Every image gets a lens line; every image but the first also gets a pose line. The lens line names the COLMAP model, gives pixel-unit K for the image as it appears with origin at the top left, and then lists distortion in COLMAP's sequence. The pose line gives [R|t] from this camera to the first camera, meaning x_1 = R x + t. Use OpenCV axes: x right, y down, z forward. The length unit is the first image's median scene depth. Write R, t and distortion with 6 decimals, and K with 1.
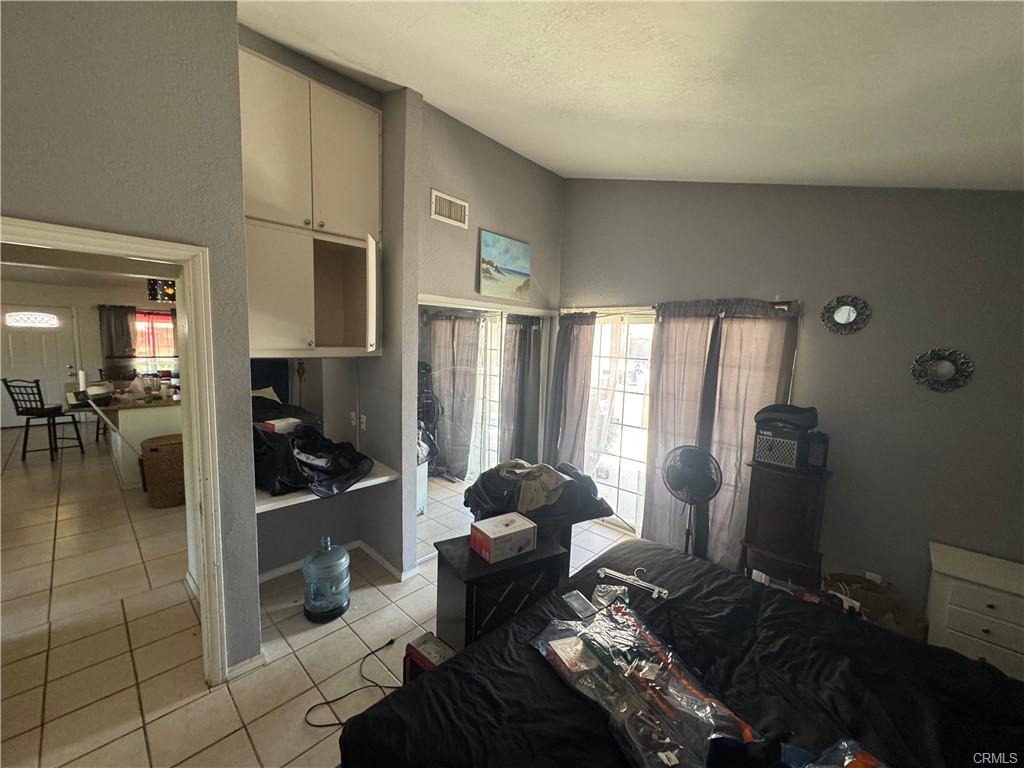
lens RADIAL K [[408.7, 0, 513.1], [0, 408.7, 387.5], [0, 0, 1]] dist [0.000644, 0.000028]
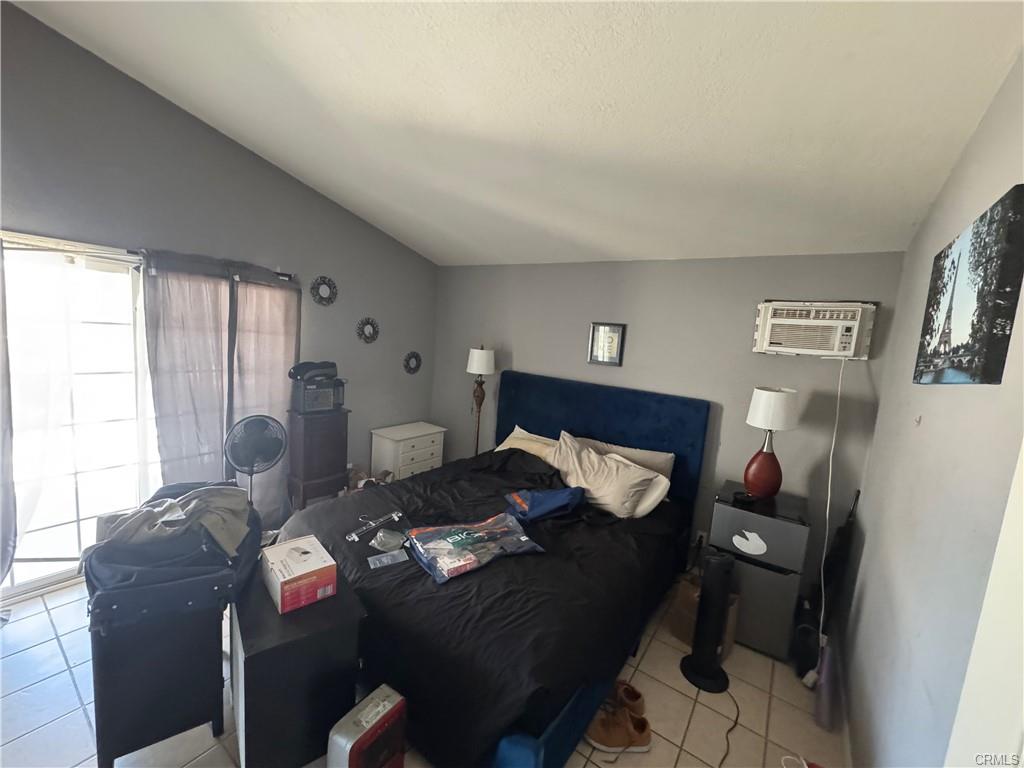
lens RADIAL K [[408.7, 0, 513.1], [0, 408.7, 387.5], [0, 0, 1]] dist [0.000644, 0.000028]
pose [[-0.131580, -0.181755, 0.974501, -0.664916], [0.030169, 0.981858, 0.187200, -0.100182], [-0.990846, 0.054032, -0.123710, 0.572792]]
